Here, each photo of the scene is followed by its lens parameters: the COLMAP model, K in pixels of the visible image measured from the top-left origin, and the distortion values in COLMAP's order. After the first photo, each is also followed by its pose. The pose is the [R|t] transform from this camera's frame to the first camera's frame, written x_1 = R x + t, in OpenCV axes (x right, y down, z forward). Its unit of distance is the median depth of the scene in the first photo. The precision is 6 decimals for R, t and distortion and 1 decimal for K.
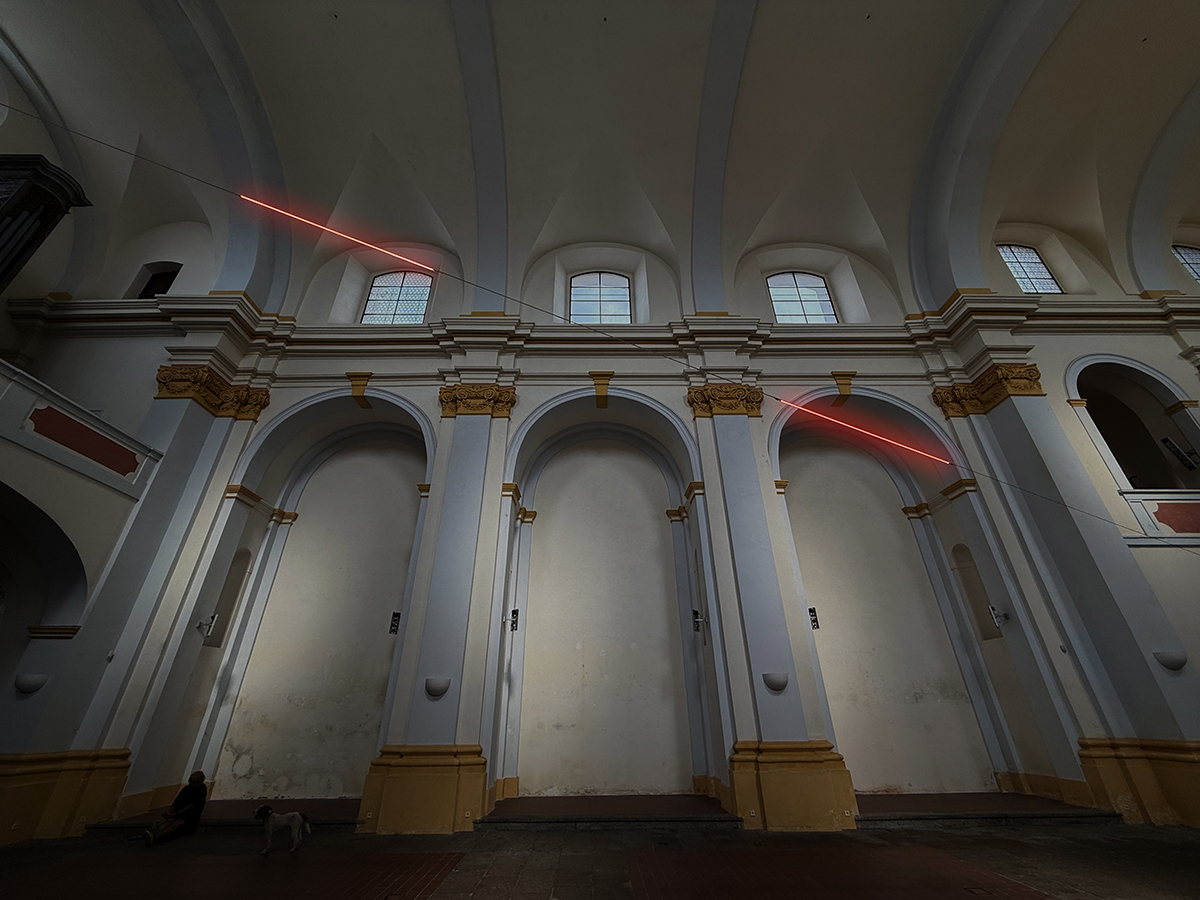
lens RADIAL K [[477.4, 0, 598.3], [0, 477.4, 453.7], [0, 0, 1]] dist [-0.007326, 0.000899]
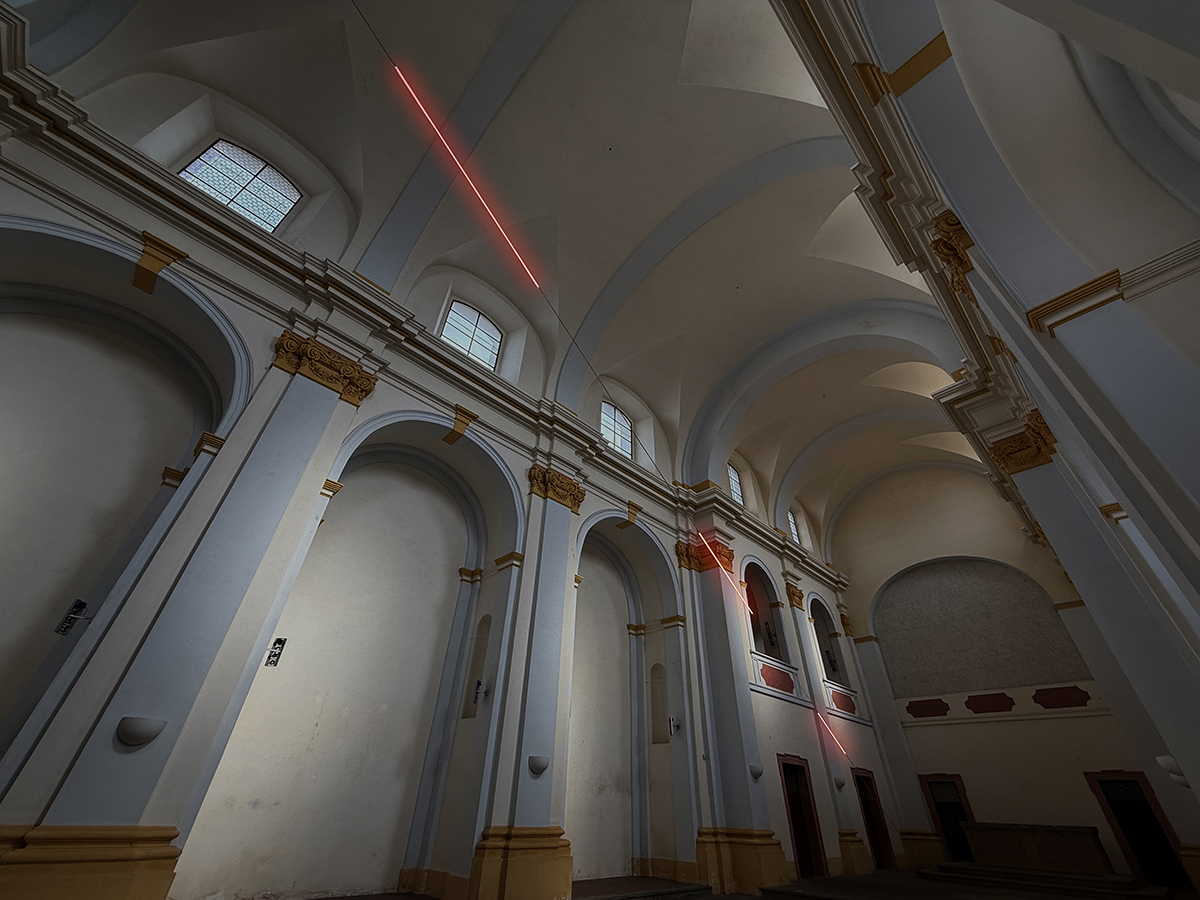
lens RADIAL K [[477.4, 0, 598.3], [0, 477.4, 453.7], [0, 0, 1]] dist [-0.007326, 0.000899]
pose [[0.719325, 0.434238, 0.542227, -0.302207], [-0.356133, 0.900688, -0.248858, 0.056597], [-0.596441, -0.014095, 0.802533, 0.067528]]
